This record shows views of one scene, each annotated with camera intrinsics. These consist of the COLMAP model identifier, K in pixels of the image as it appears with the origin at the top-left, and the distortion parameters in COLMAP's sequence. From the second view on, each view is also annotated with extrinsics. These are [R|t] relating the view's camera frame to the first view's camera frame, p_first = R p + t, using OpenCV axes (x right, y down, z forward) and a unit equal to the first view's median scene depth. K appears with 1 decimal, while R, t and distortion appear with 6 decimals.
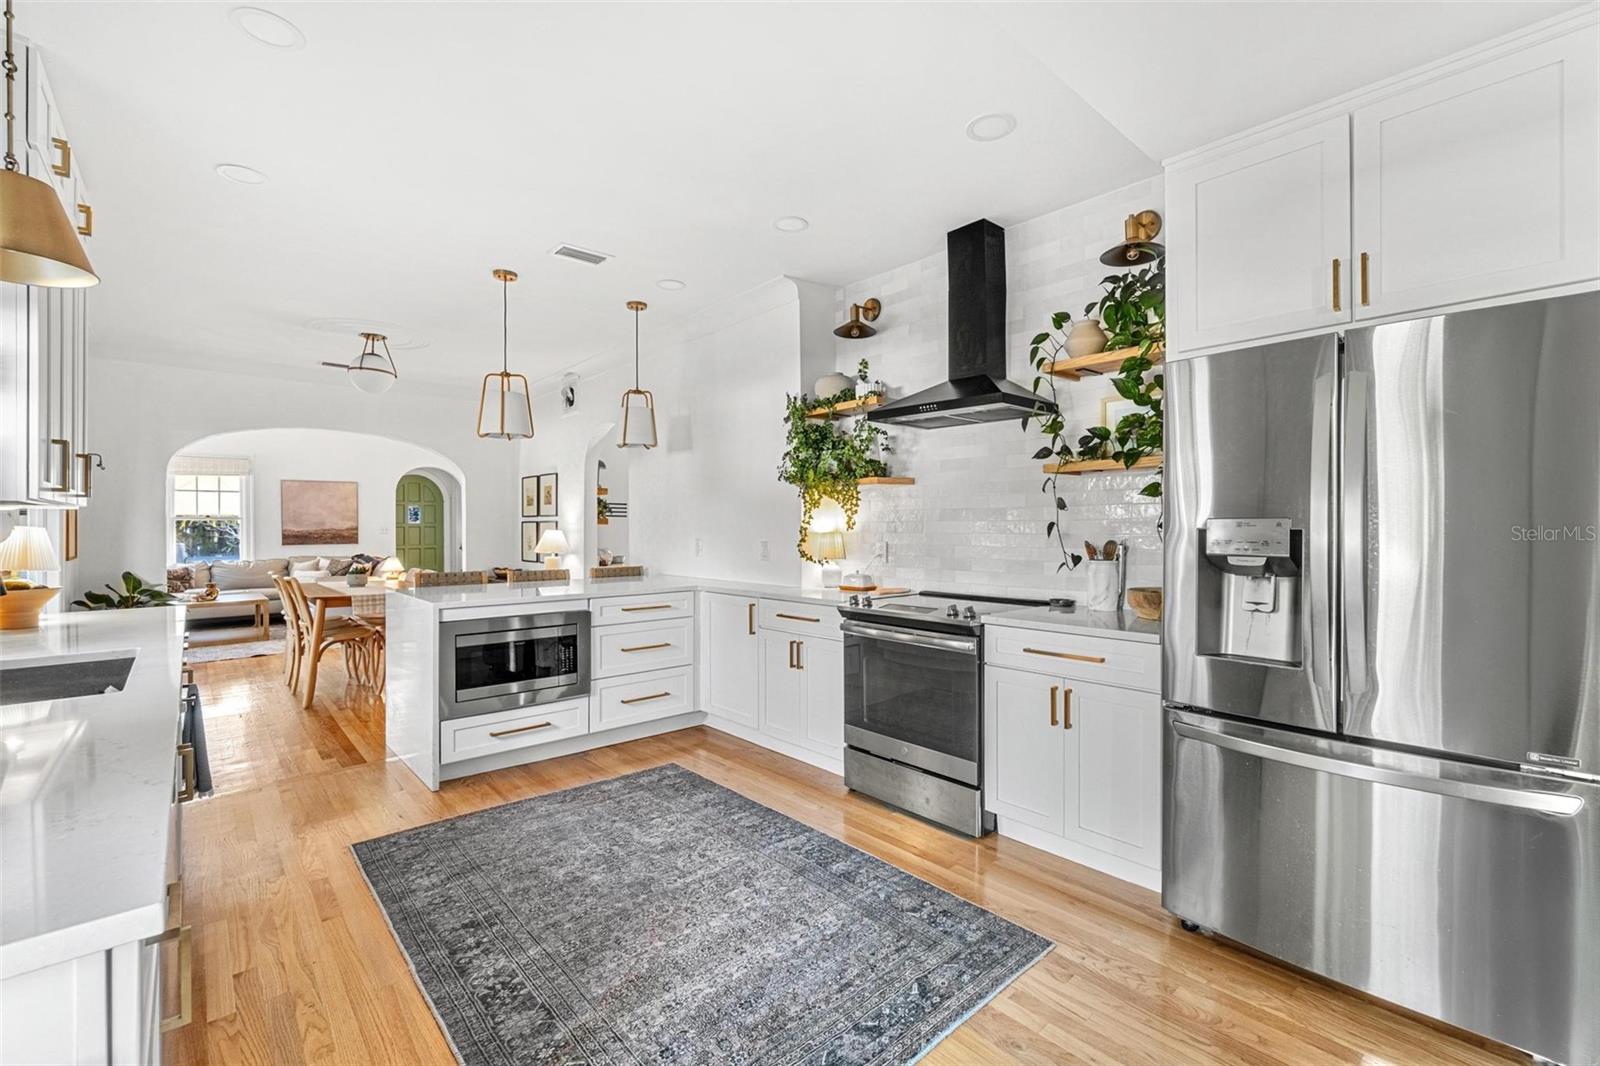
lens RADIAL K [[714.0, 0, 804.8], [0, 714.0, 530.8], [0, 0, 1]] dist [-0.005311, -0.000433]
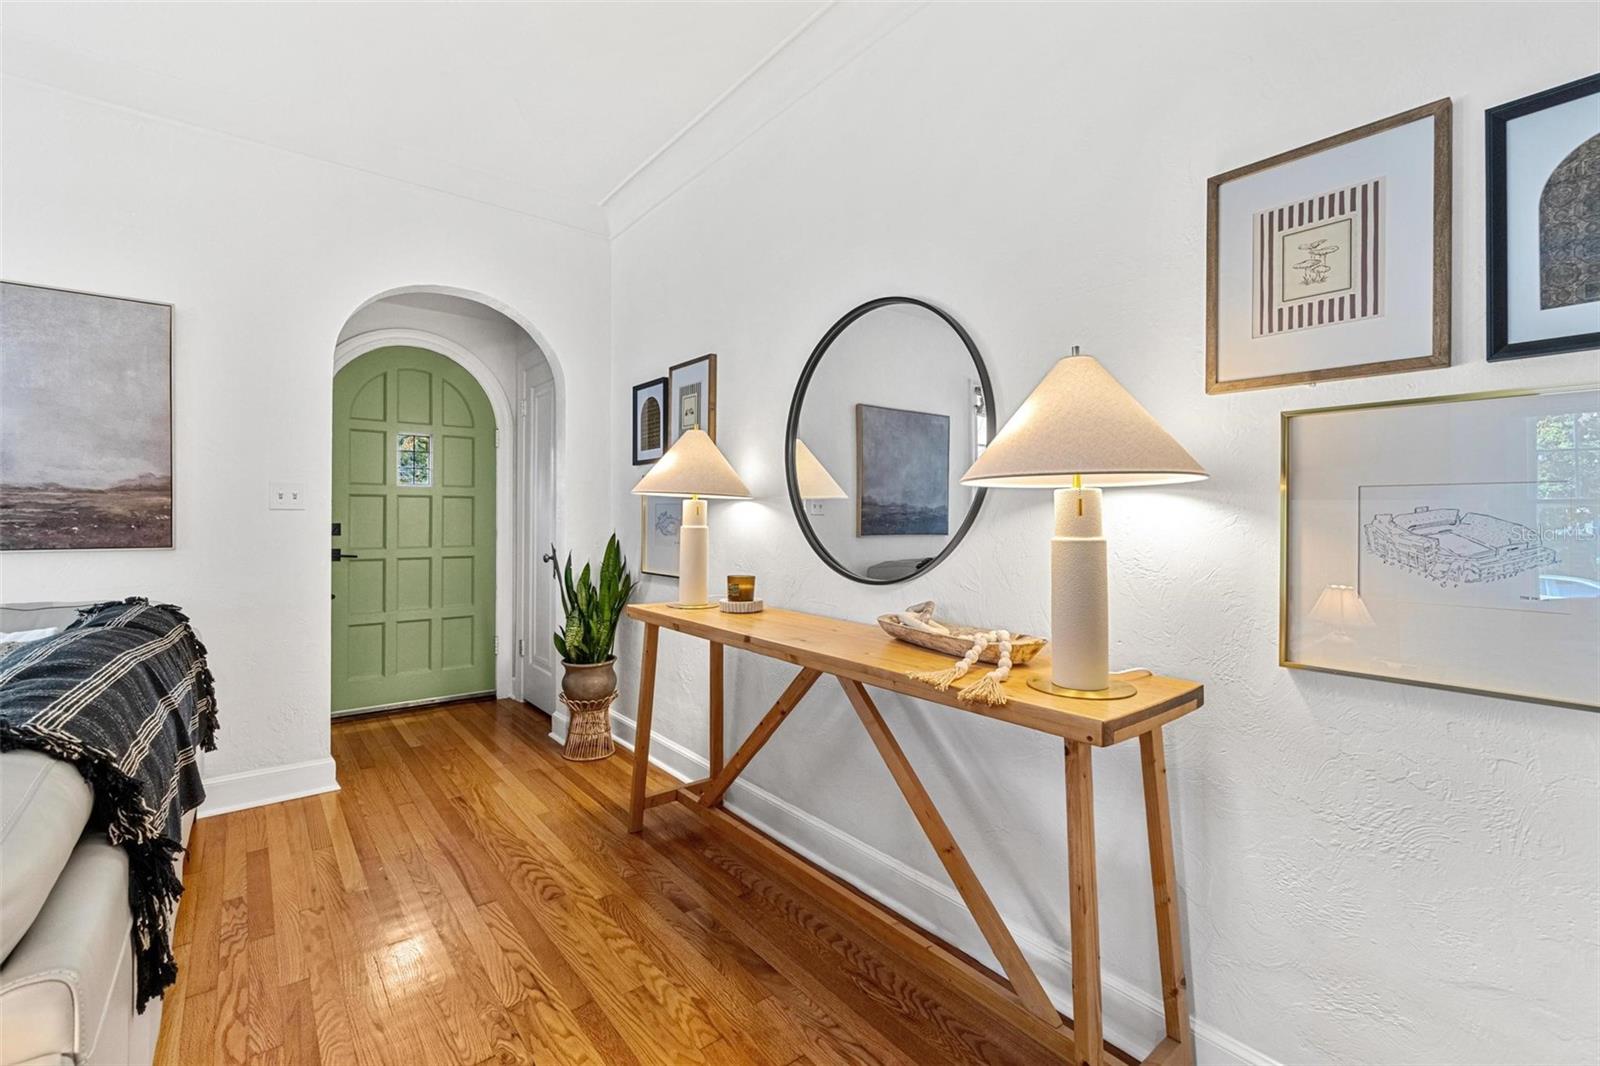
lens RADIAL K [[714.0, 0, 802.9], [0, 714.0, 525.8], [0, 0, 1]] dist [-0.005311, -0.000433]
pose [[0.998875, -0.002410, -0.047359, -0.393115], [0.002370, 0.999997, -0.000902, 0.011461], [0.047361, 0.000788, 0.998878, 0.761575]]
